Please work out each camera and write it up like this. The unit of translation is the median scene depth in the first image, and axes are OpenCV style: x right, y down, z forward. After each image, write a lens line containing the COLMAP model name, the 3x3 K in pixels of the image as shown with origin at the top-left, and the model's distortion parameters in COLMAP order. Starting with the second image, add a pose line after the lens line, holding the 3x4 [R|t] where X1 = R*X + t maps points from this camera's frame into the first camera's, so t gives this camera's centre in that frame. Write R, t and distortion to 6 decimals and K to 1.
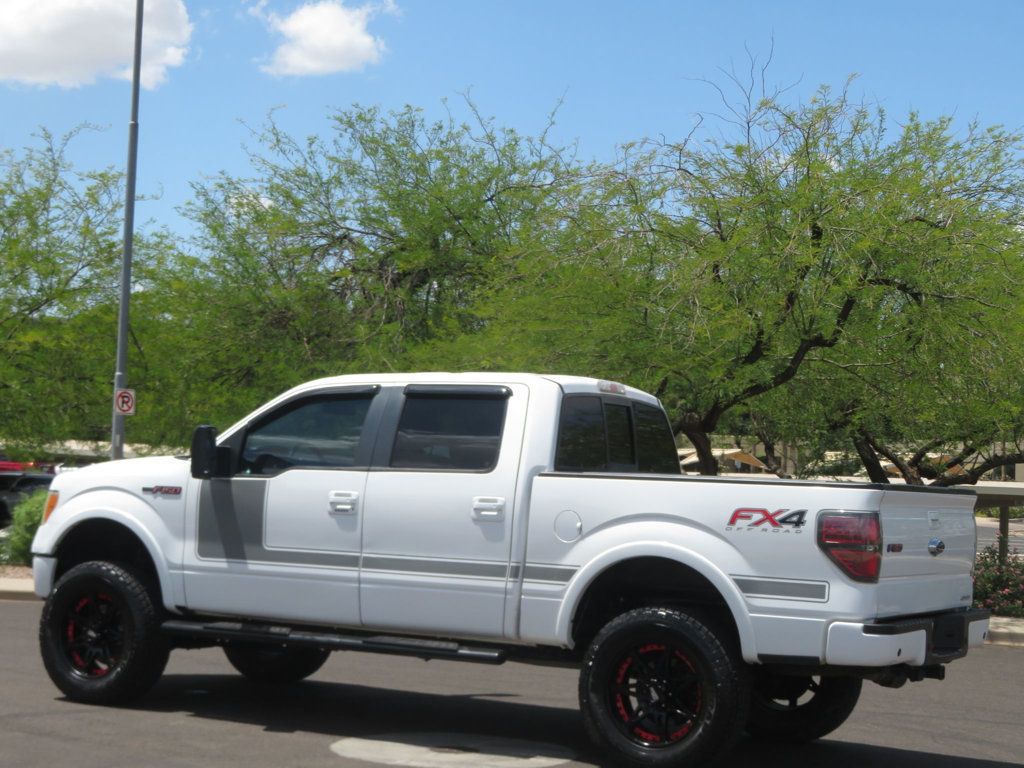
lens RADIAL K [[1875.7, 0, 552.4], [0, 1875.7, 385.6], [0, 0, 1]] dist [-0.019108, -0.331490]
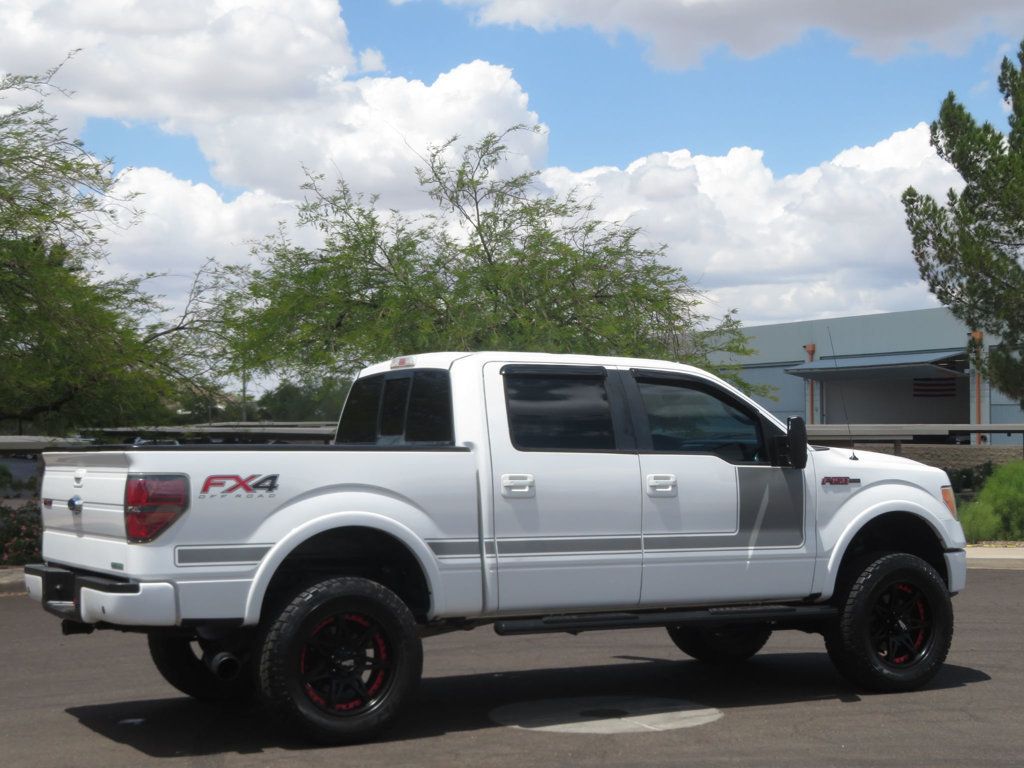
lens RADIAL K [[1769.2, 0, 570.0], [0, 1769.2, 382.7], [0, 0, 1]] dist [-0.065891, 0.009587]
pose [[0.587123, -0.015979, 0.809340, -0.511280], [-0.006989, 0.999668, 0.024806, -0.008682], [-0.809468, -0.020220, 0.586816, 0.271139]]
